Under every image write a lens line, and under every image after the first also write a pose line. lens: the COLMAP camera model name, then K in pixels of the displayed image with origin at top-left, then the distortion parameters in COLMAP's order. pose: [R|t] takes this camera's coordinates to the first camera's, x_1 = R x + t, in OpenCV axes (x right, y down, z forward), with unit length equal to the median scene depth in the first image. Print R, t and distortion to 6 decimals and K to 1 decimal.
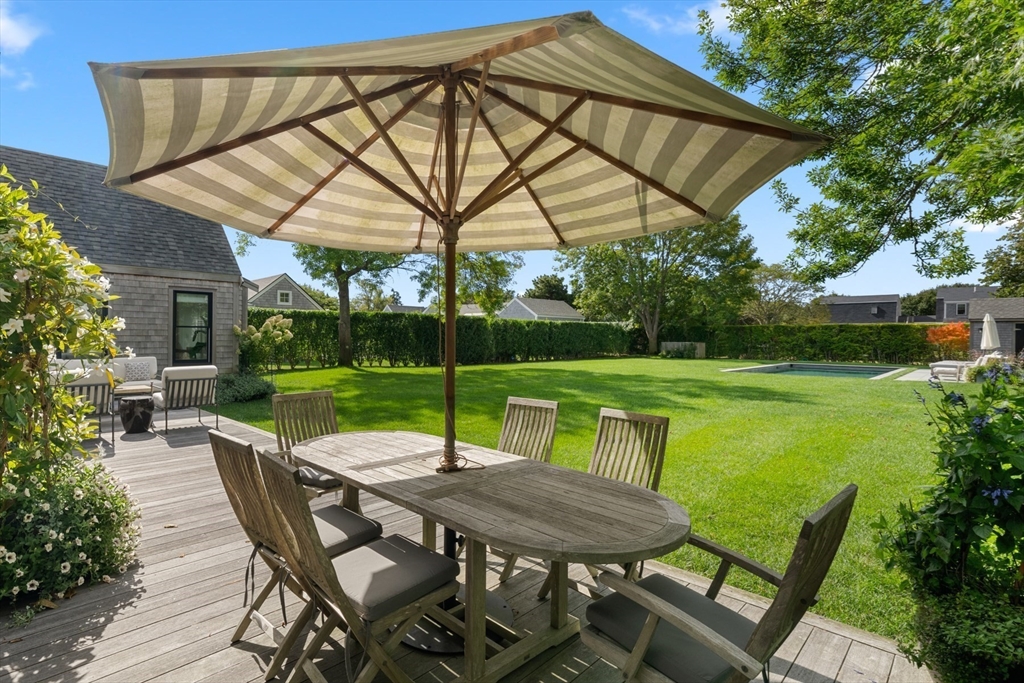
lens RADIAL K [[503.7, 0, 463.3], [0, 503.7, 335.8], [0, 0, 1]] dist [0.001415, 0.000039]
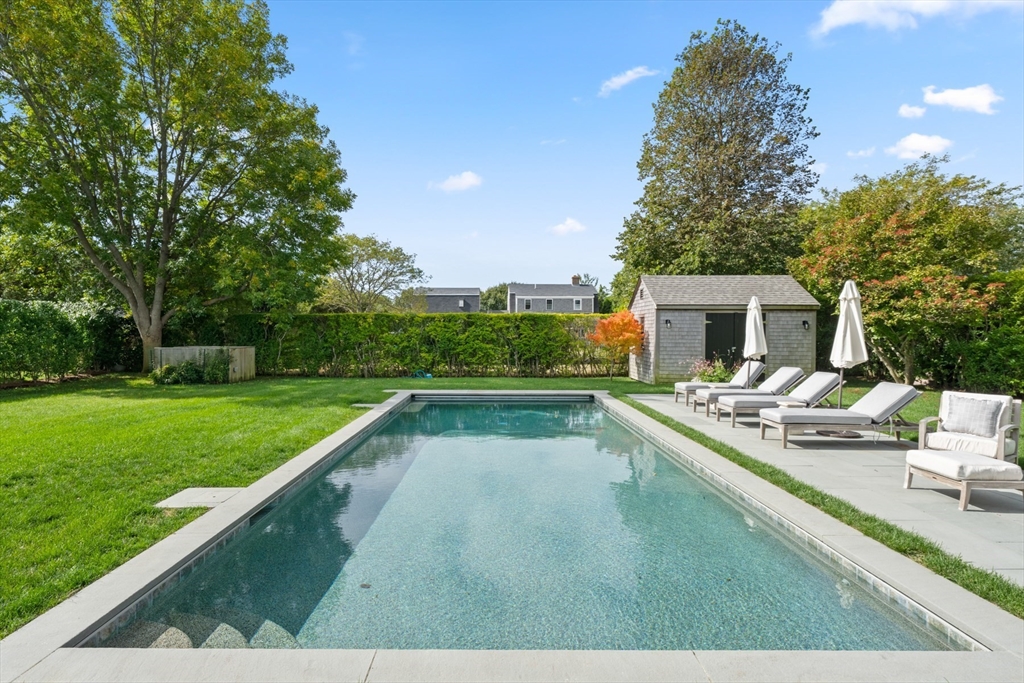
lens RADIAL K [[528.8, 0, 505.7], [0, 528.8, 329.5], [0, 0, 1]] dist [0.002236, 0.000025]
pose [[0.686621, -0.002744, 0.727011, 0.491595], [0.003790, 0.999993, 0.000195, -0.004747], [-0.727006, 0.002622, 0.686626, 0.833477]]
